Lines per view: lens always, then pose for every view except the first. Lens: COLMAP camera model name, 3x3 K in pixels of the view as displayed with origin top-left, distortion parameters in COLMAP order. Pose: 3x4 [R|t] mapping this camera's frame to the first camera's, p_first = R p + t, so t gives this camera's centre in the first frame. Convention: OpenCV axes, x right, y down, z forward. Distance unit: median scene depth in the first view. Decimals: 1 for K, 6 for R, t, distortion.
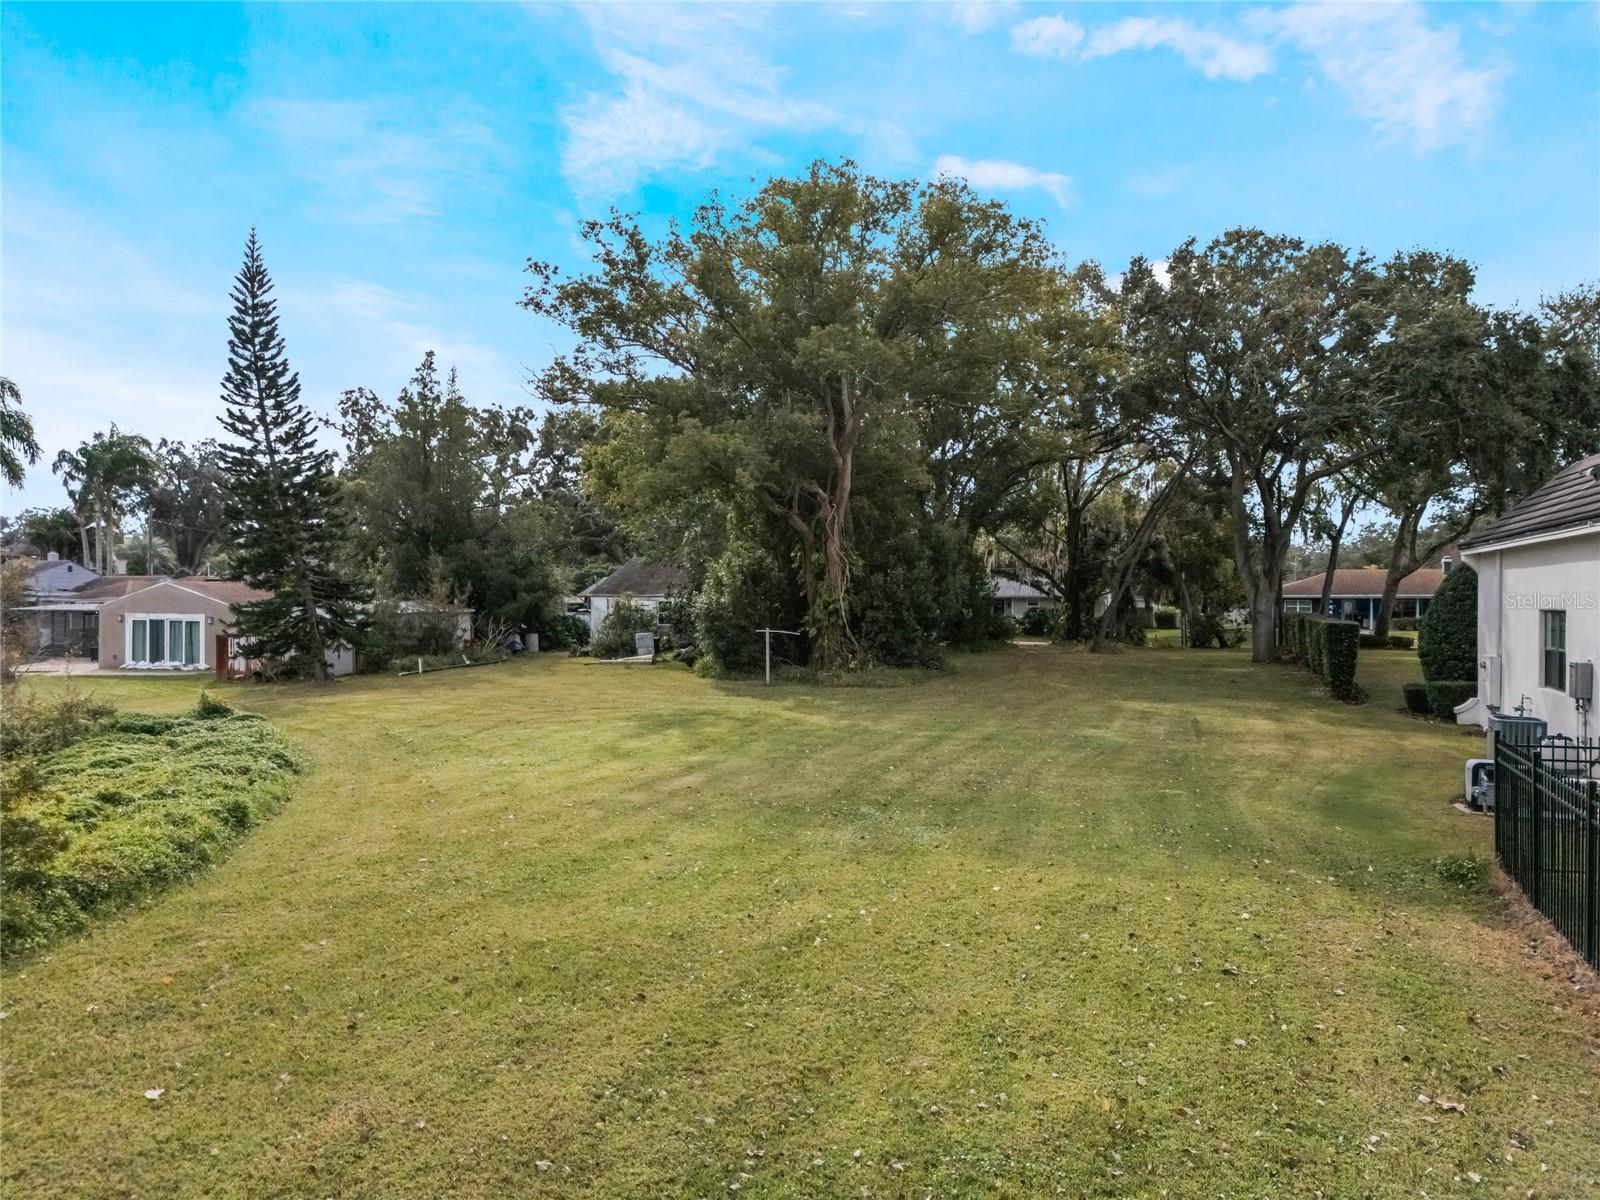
lens RADIAL K [[1210.5, 0, 795.0], [0, 1210.5, 597.0], [0, 0, 1]] dist [0.077380, -0.071704]
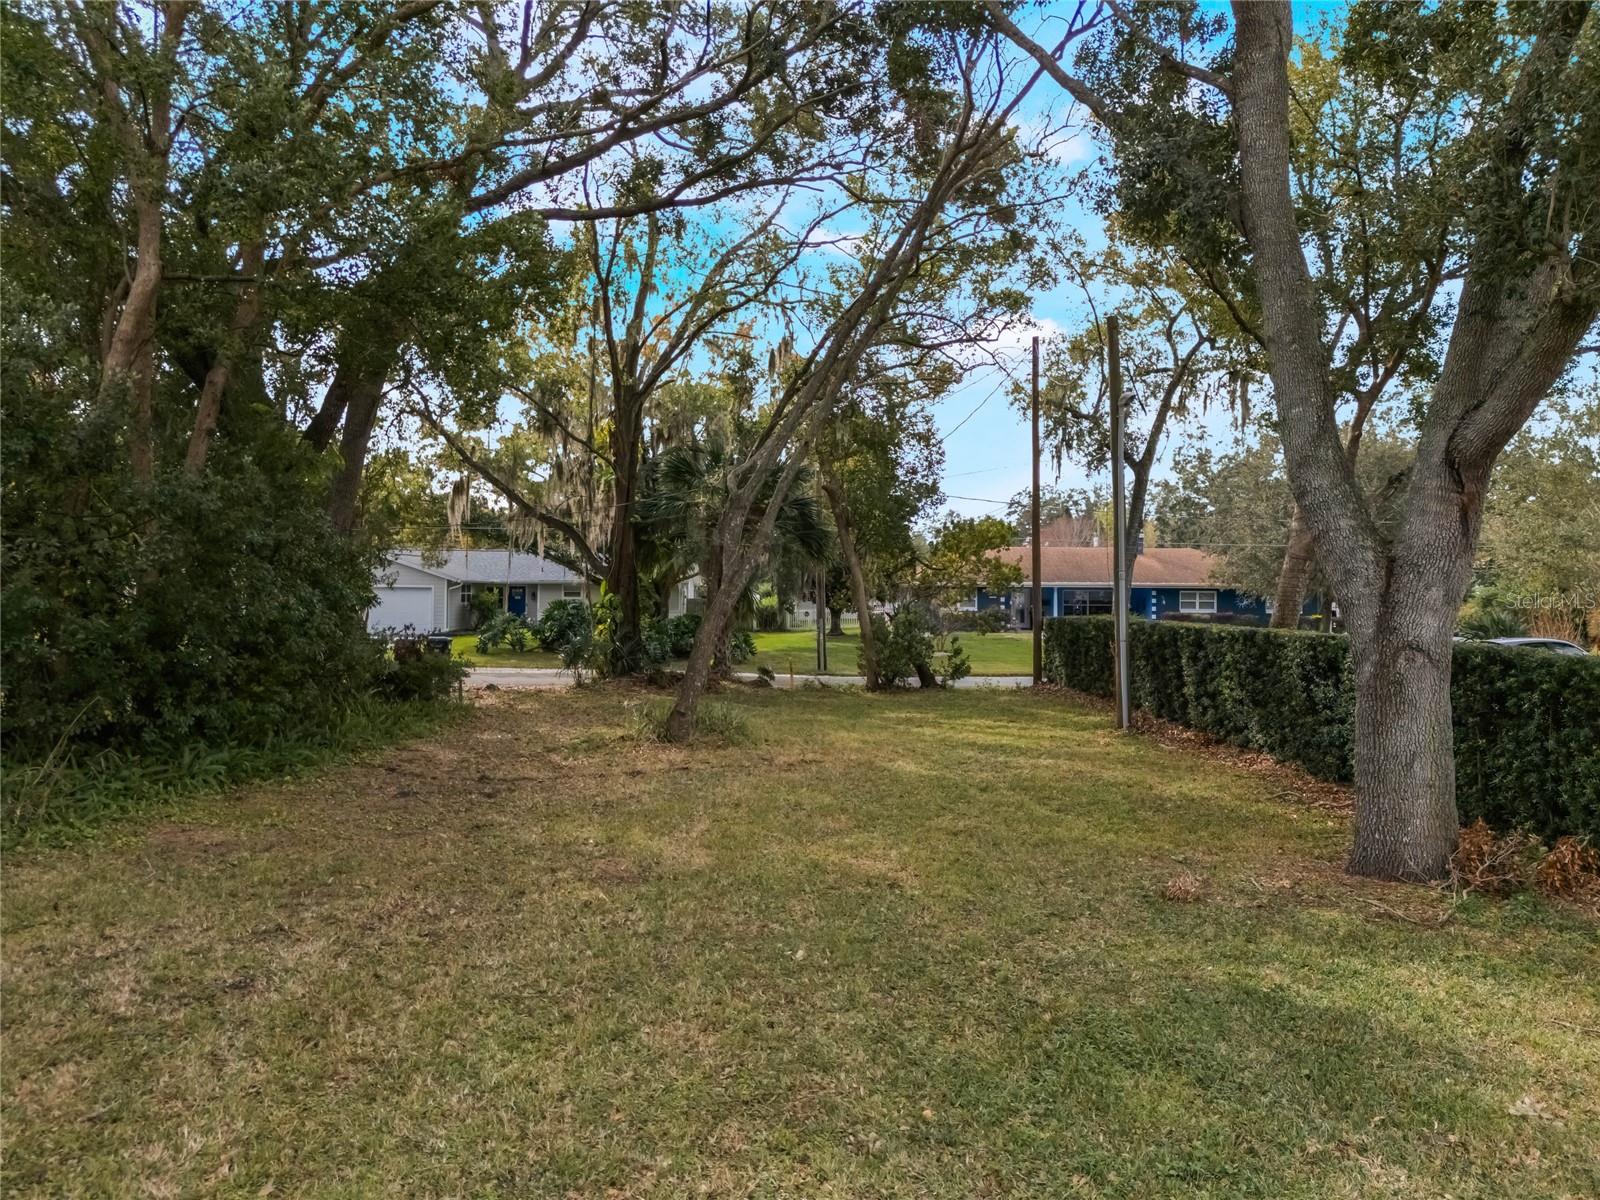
lens RADIAL K [[1210.5, 0, 795.0], [0, 1210.5, 597.0], [0, 0, 1]] dist [0.077380, -0.071704]
pose [[0.938661, 0.002298, 0.344833, 0.127906], [-0.005678, 0.999945, 0.008794, 0.001439], [-0.344794, -0.010212, 0.938623, 0.534634]]
